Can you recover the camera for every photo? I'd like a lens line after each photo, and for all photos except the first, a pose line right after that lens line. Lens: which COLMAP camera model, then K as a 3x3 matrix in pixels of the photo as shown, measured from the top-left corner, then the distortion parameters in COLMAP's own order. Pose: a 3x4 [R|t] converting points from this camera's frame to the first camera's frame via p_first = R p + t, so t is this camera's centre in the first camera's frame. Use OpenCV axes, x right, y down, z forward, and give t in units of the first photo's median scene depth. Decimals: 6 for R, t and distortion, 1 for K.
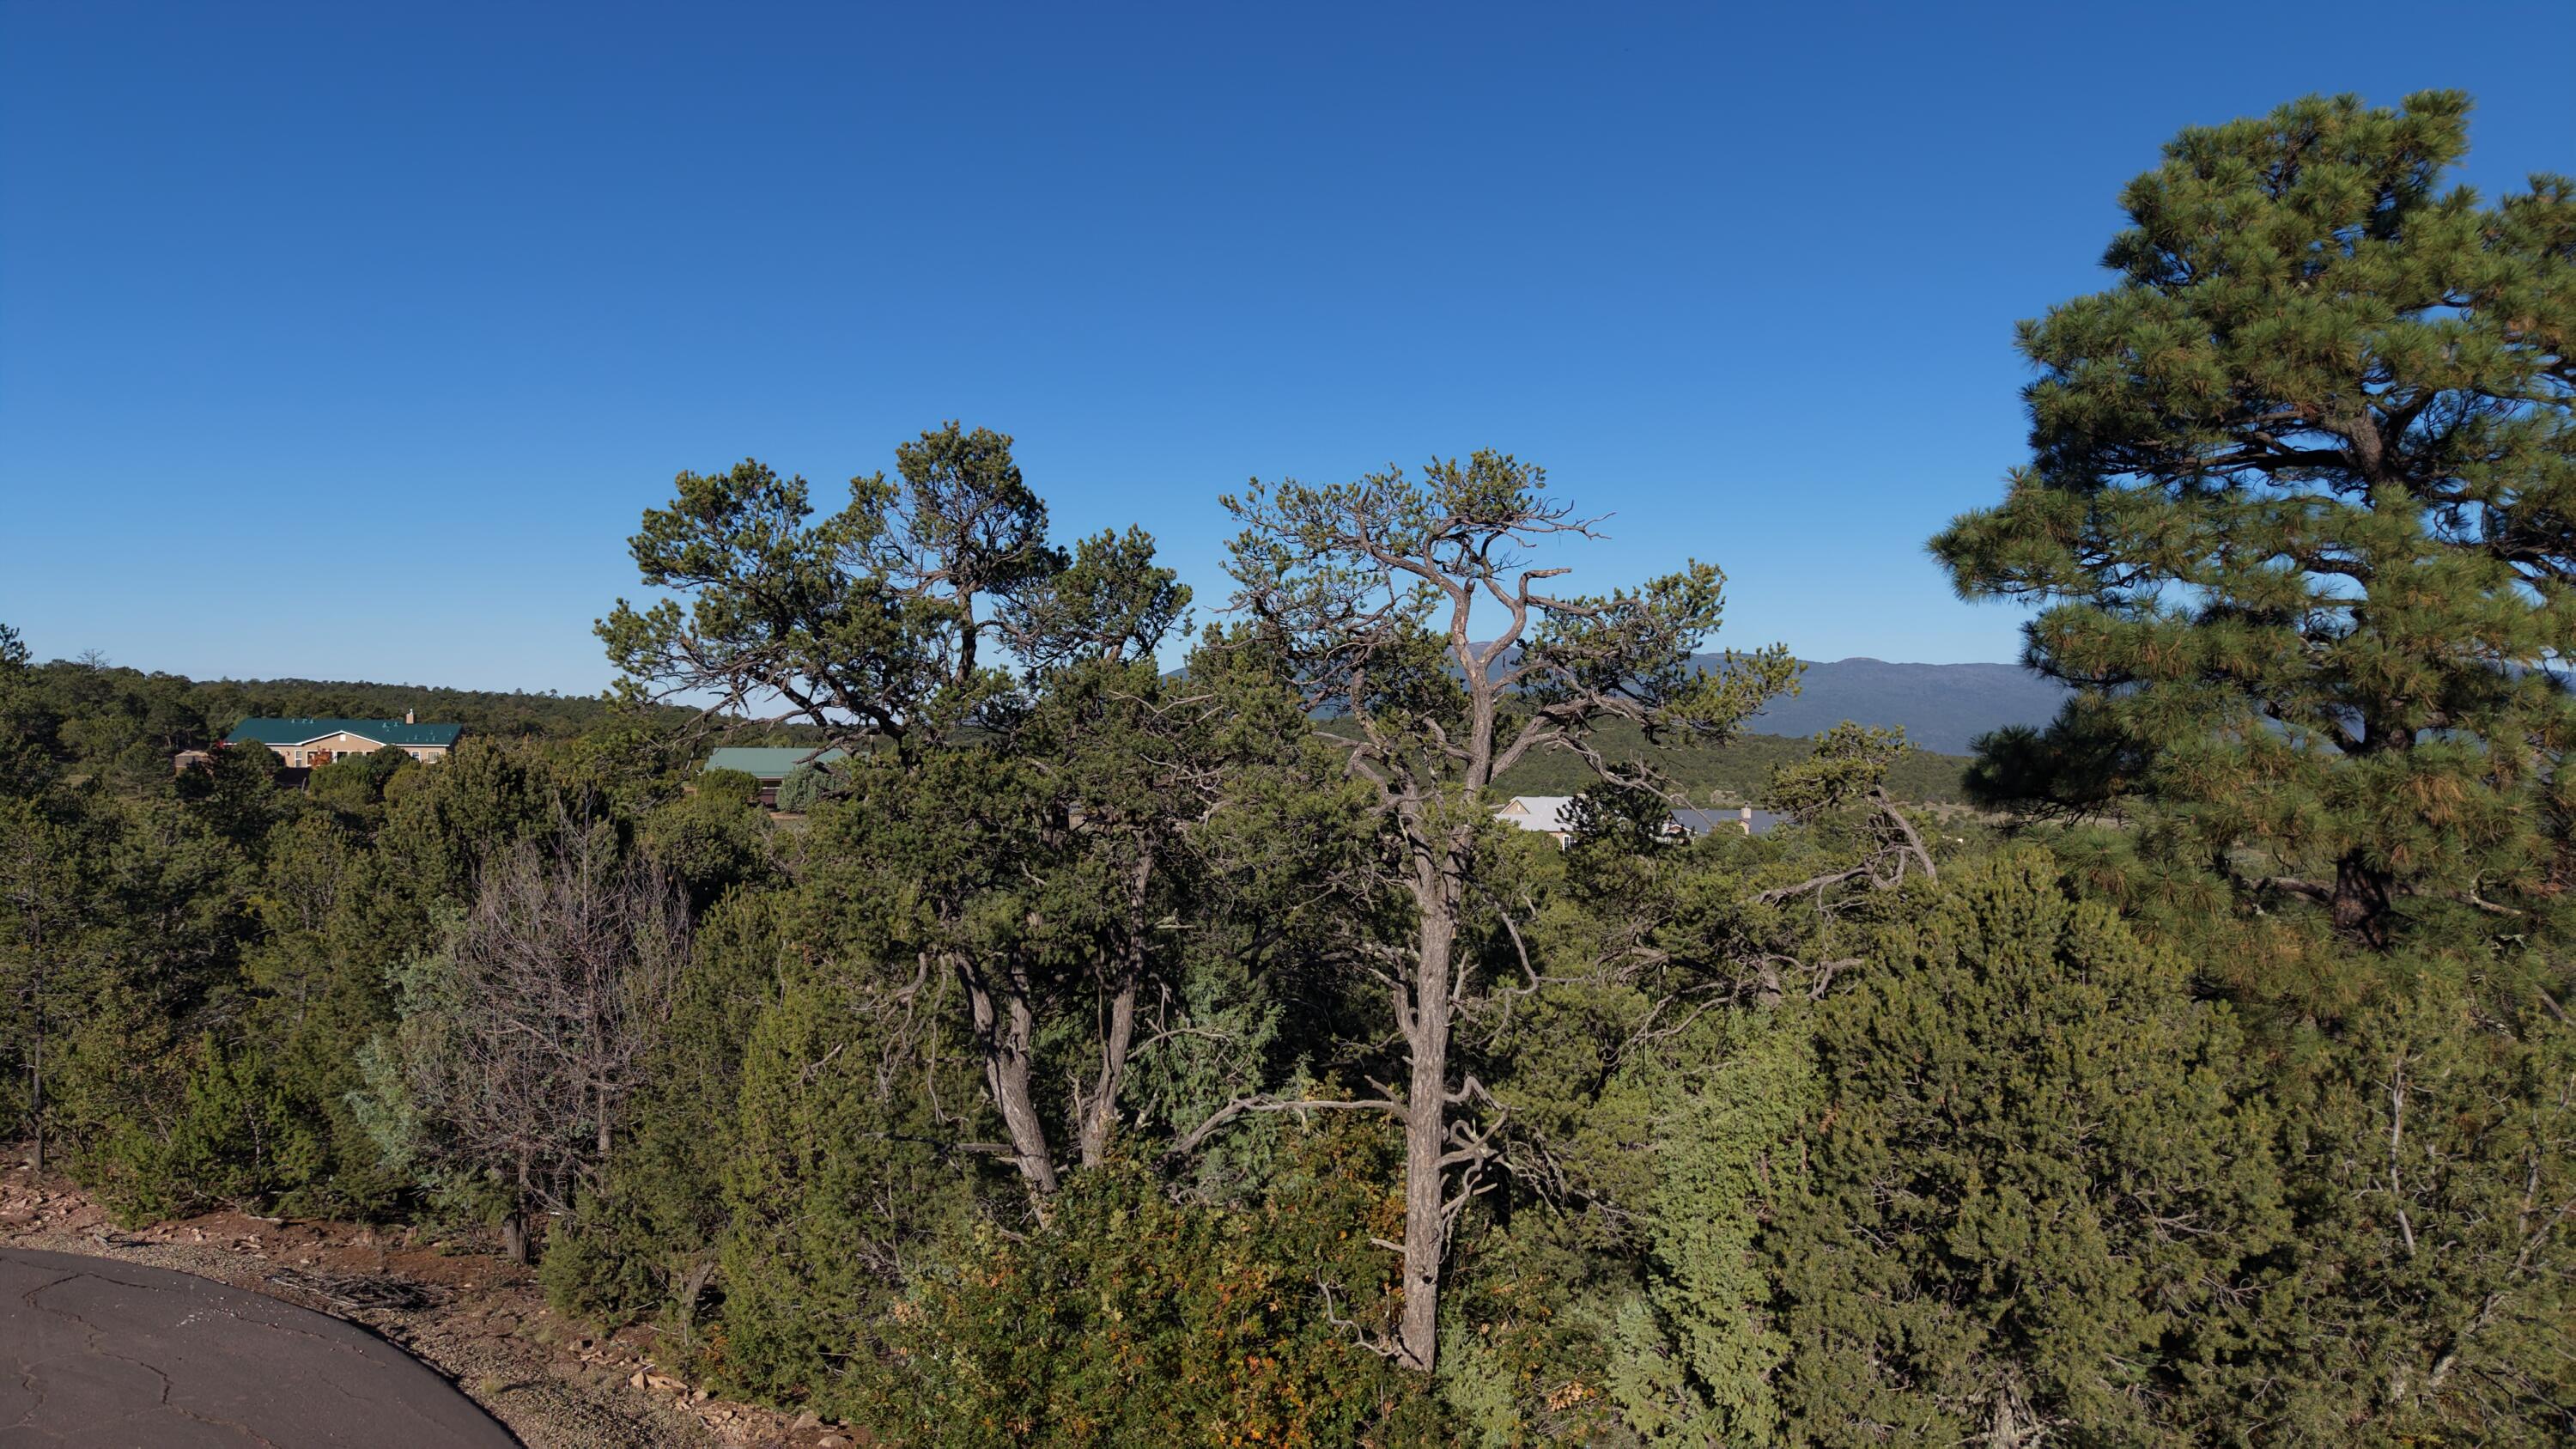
lens RADIAL K [[1713.4, 0, 1288.1], [0, 1713.4, 735.7], [0, 0, 1]] dist [0.038041, -0.044404]
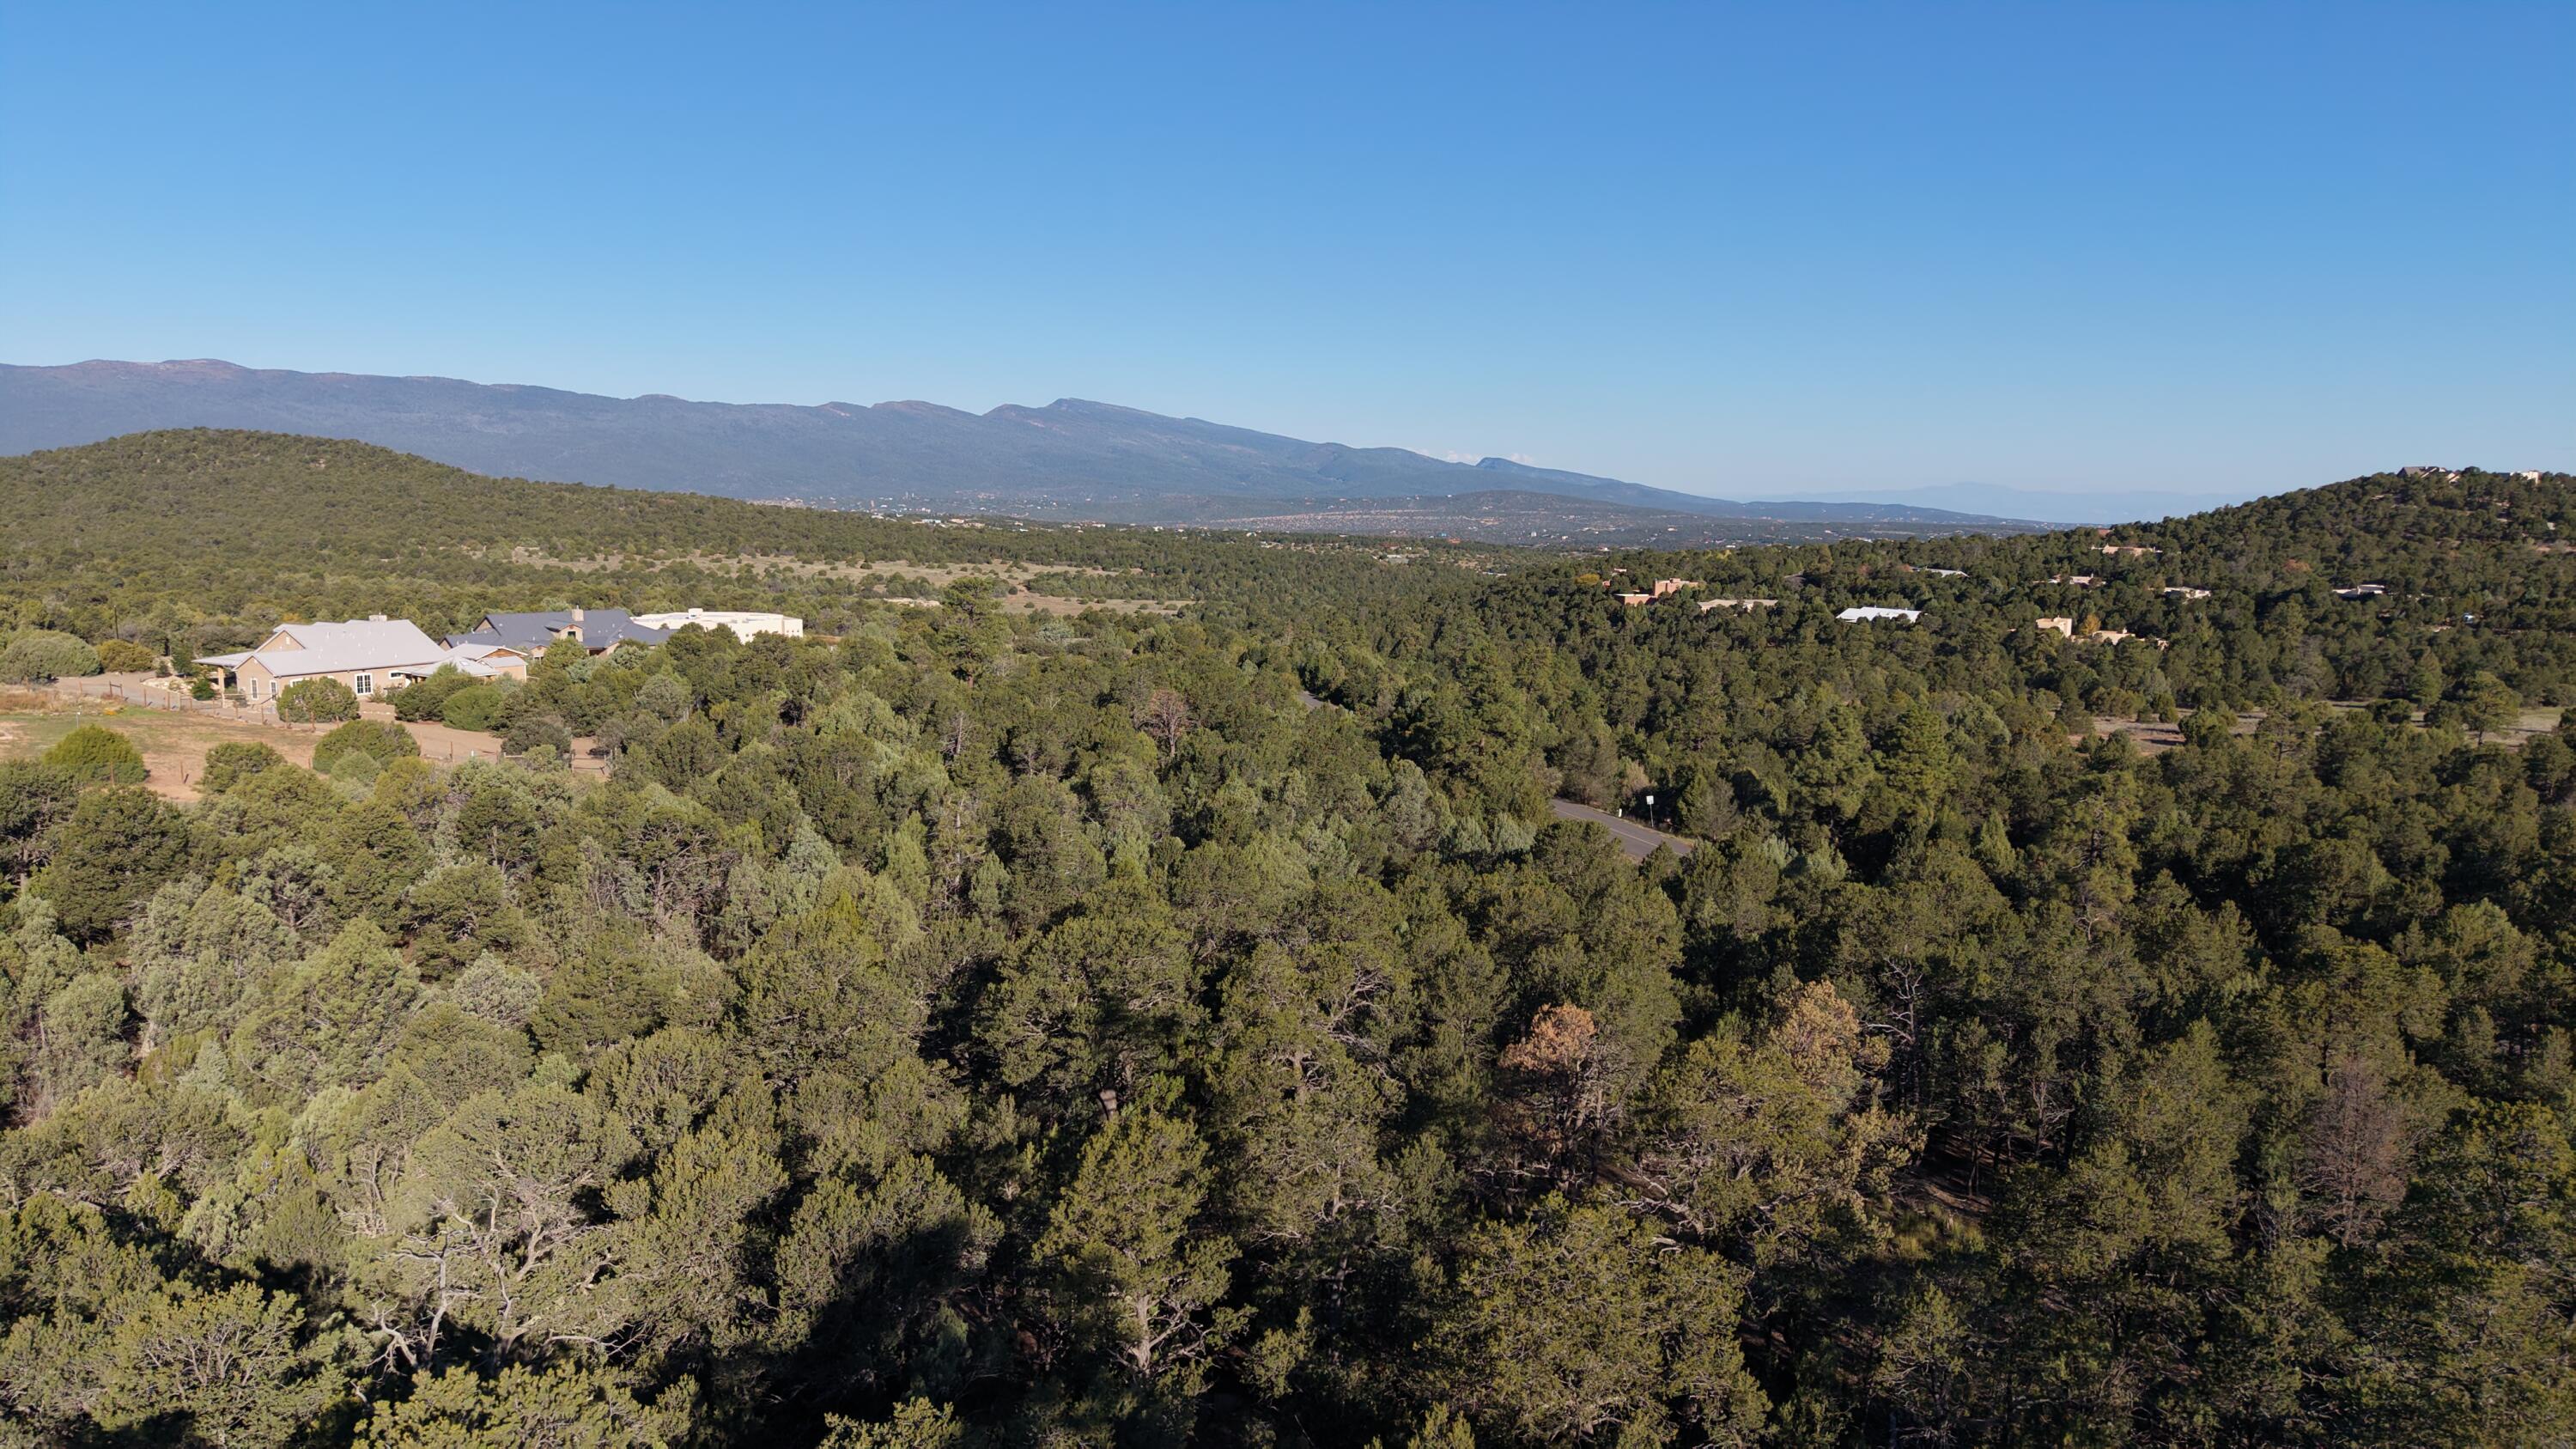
lens RADIAL K [[1713.4, 0, 1287.8], [0, 1713.4, 723.9], [0, 0, 1]] dist [0.038041, -0.044404]
pose [[0.786017, -0.081931, 0.612752, 0.101927], [-0.006594, 0.990011, 0.140833, -0.380353], [-0.618170, -0.114738, 0.777625, 1.168923]]
